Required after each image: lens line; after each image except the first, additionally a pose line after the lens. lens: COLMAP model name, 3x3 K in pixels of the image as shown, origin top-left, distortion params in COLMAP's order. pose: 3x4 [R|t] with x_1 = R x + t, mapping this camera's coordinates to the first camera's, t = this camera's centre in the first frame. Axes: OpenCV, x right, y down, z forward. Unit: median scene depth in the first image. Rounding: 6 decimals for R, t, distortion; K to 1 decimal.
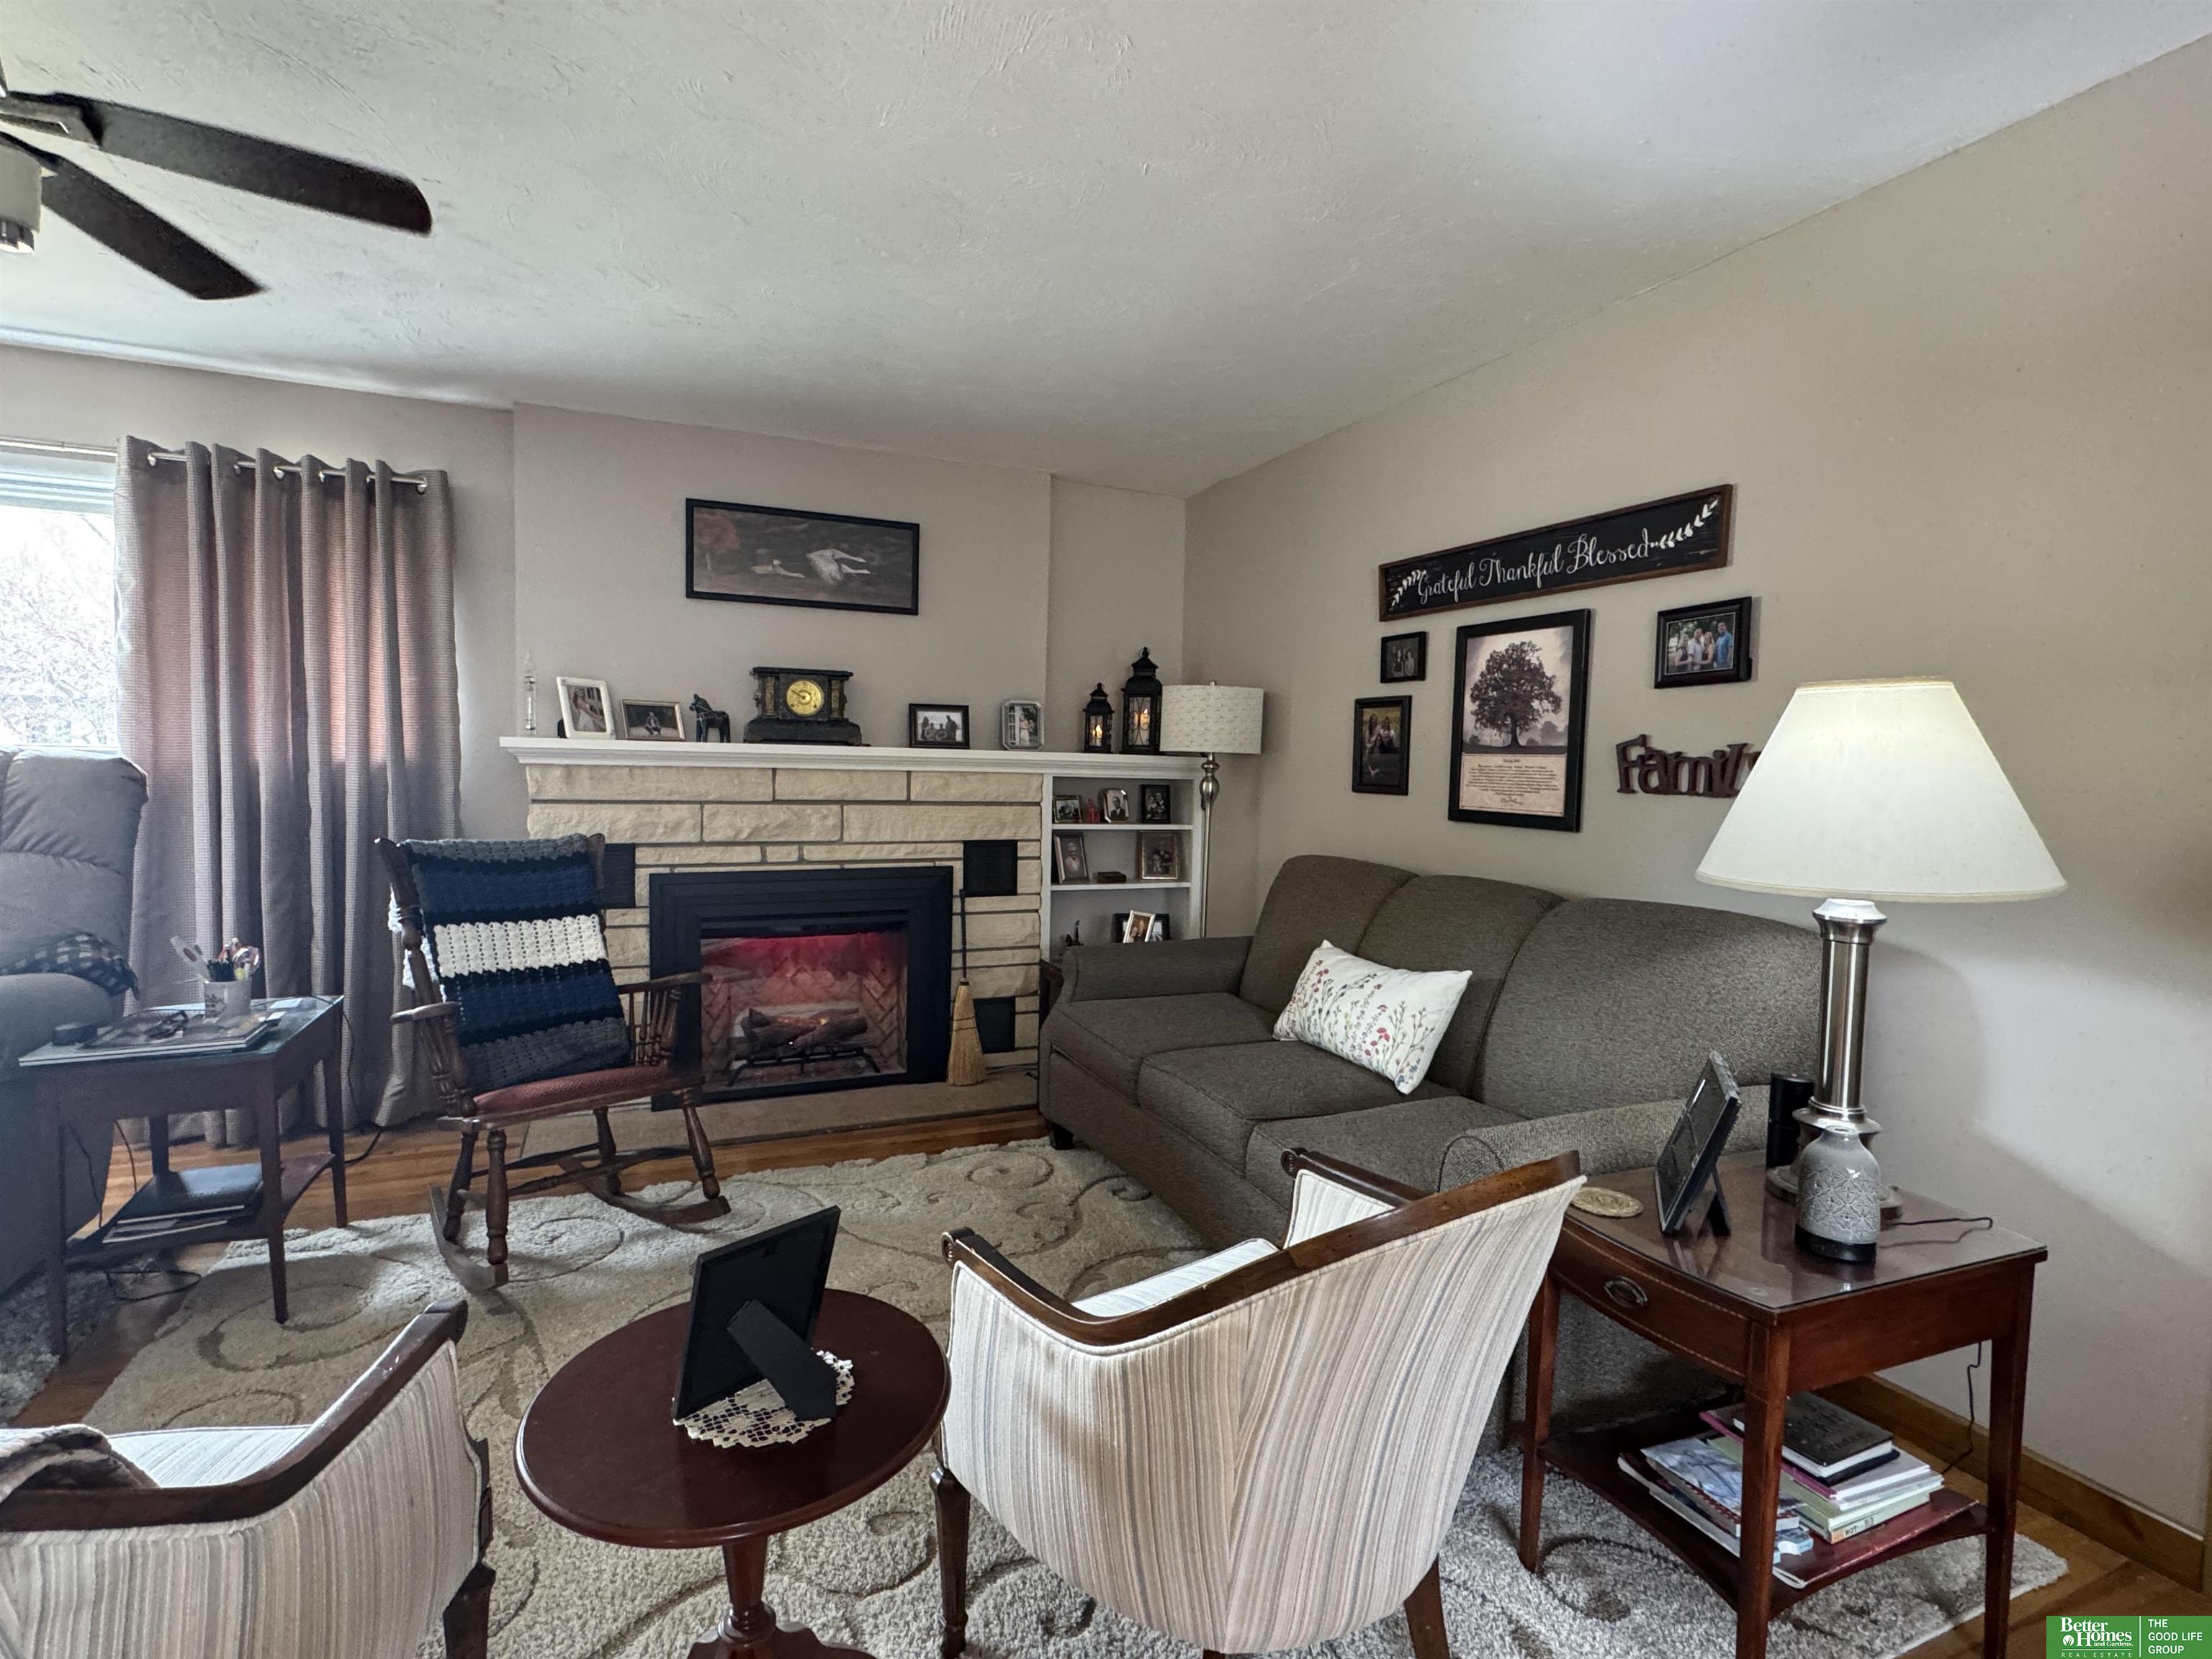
lens RADIAL K [[1081.3, 0, 1096.6], [0, 1081.3, 829.1], [0, 0, 1]] dist [-0.003587, 0.000510]
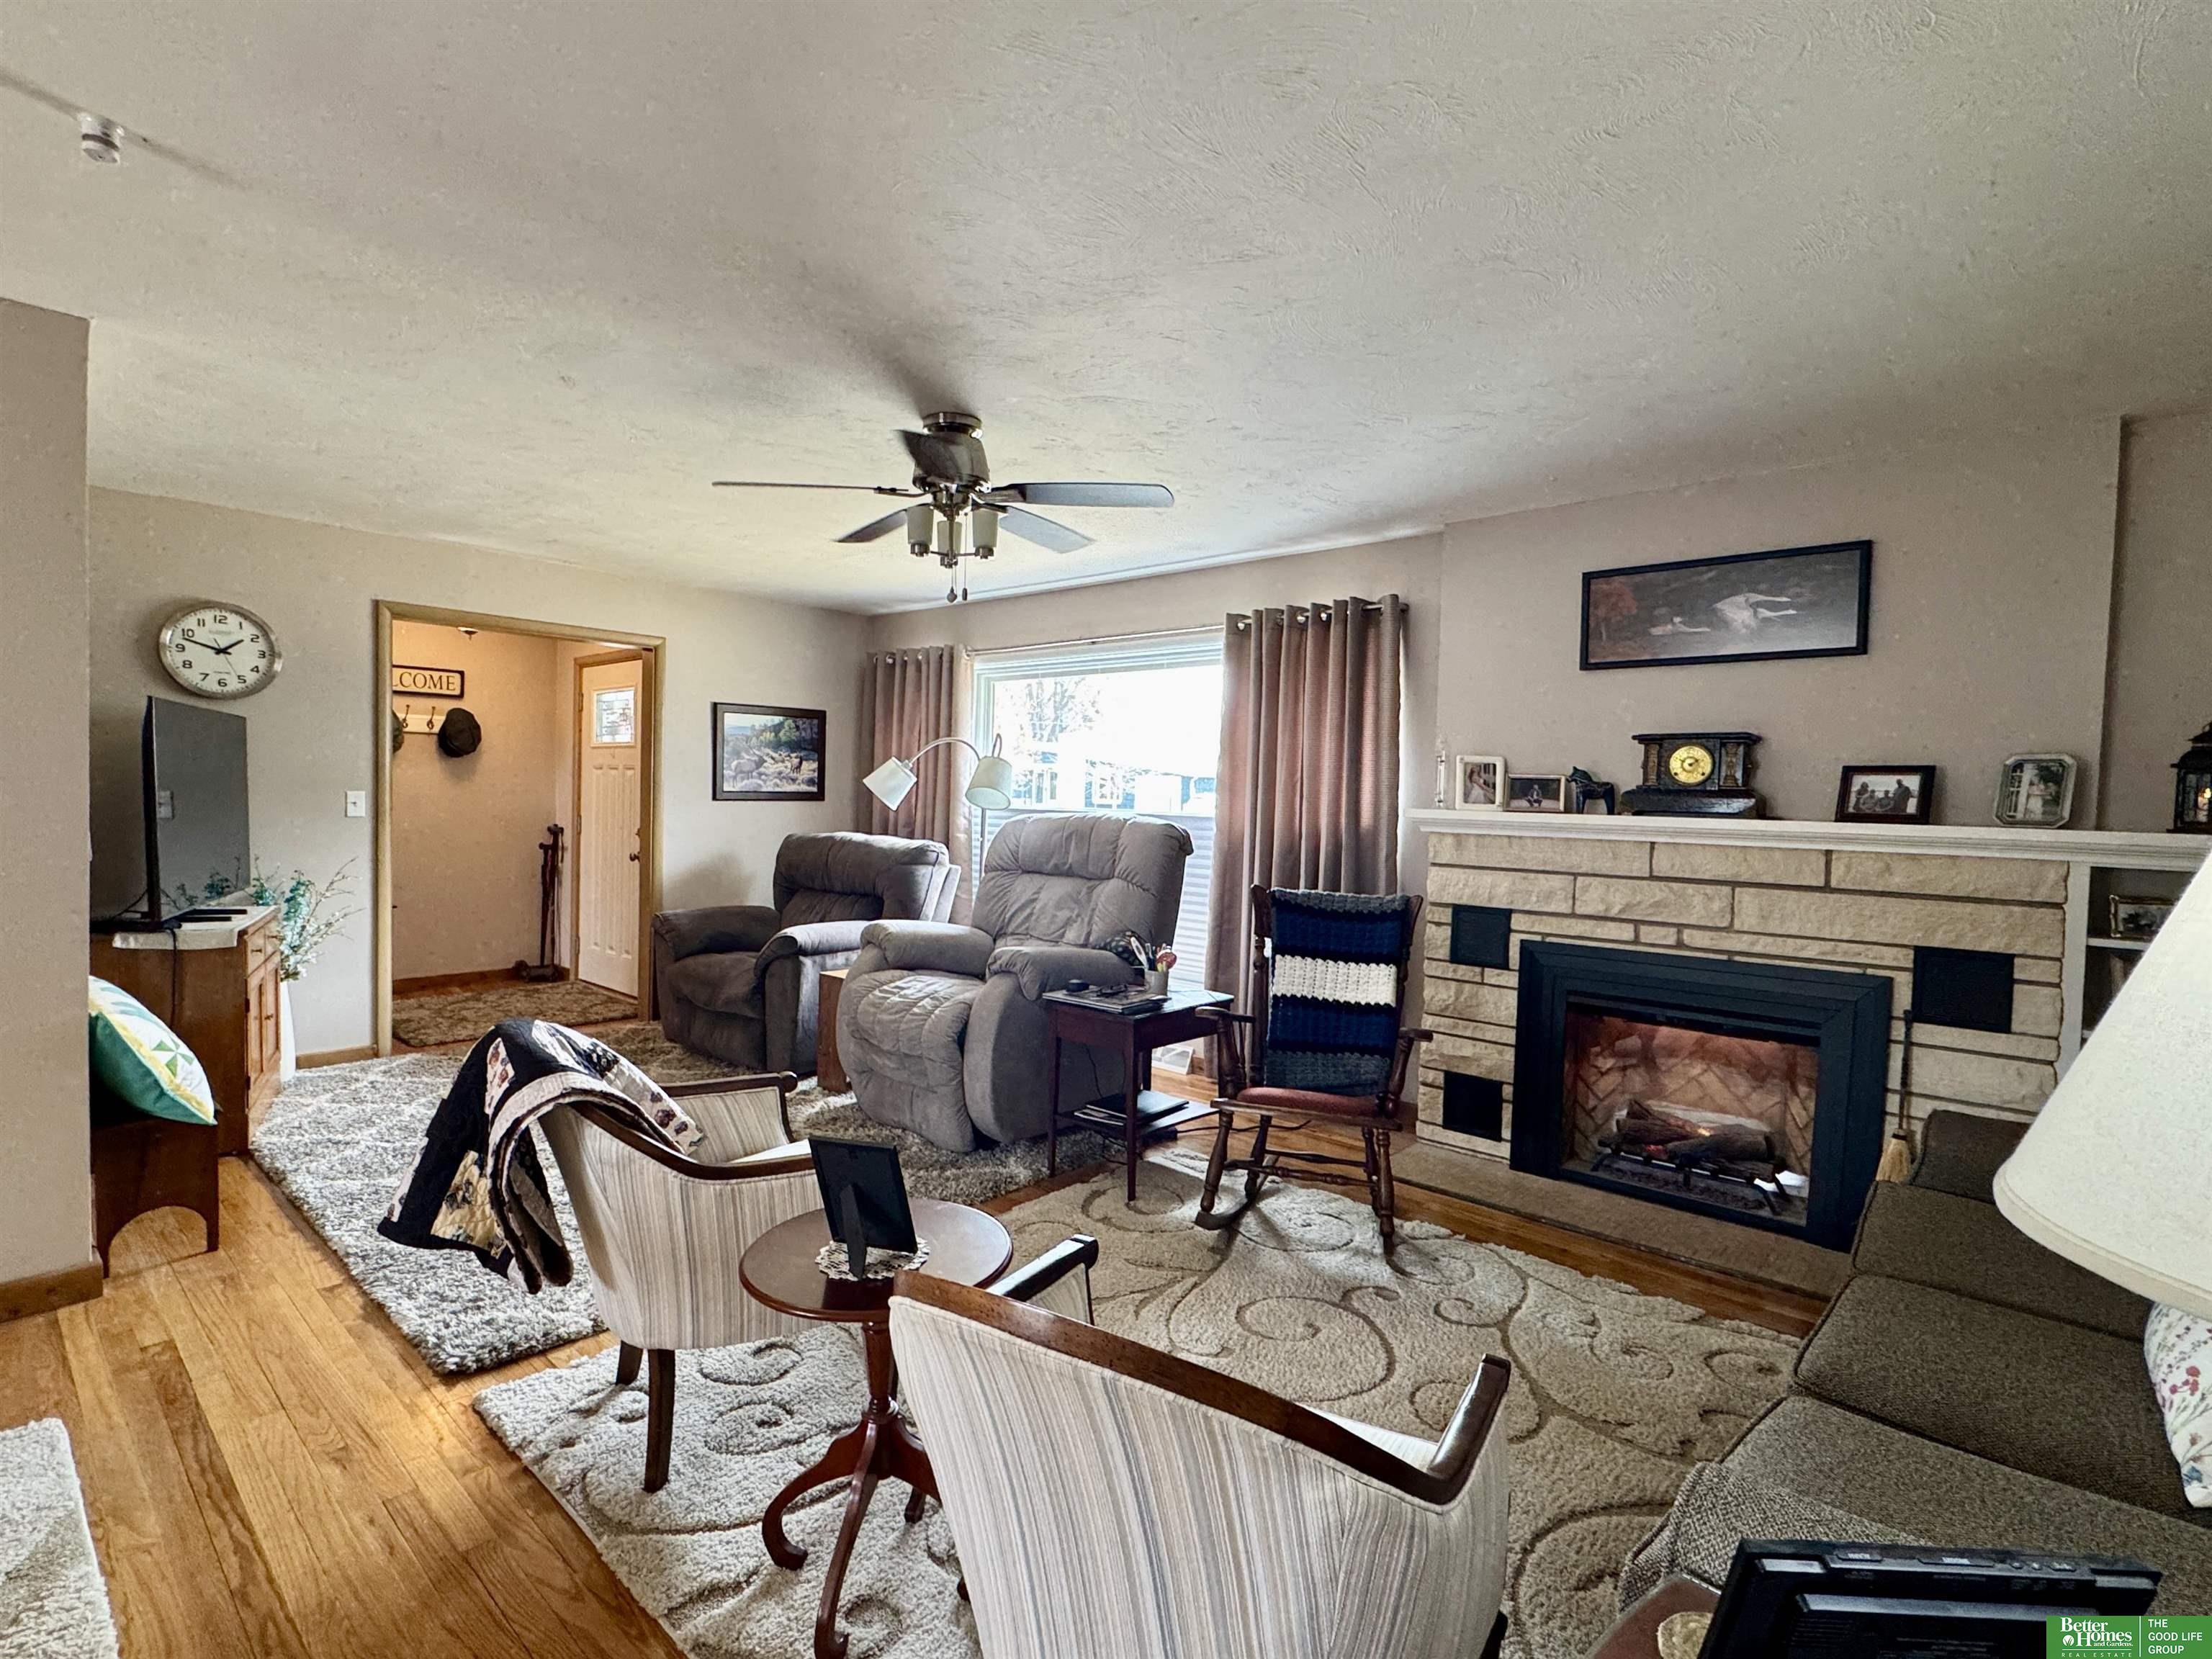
lens RADIAL K [[1081.3, 0, 1095.3], [0, 1081.3, 830.1], [0, 0, 1]] dist [-0.003587, 0.000510]
pose [[0.402180, 0.019907, -0.915344, 0.357899], [-0.070597, 0.997461, -0.009325, -0.024160], [0.912835, 0.068371, 0.402565, 0.189649]]
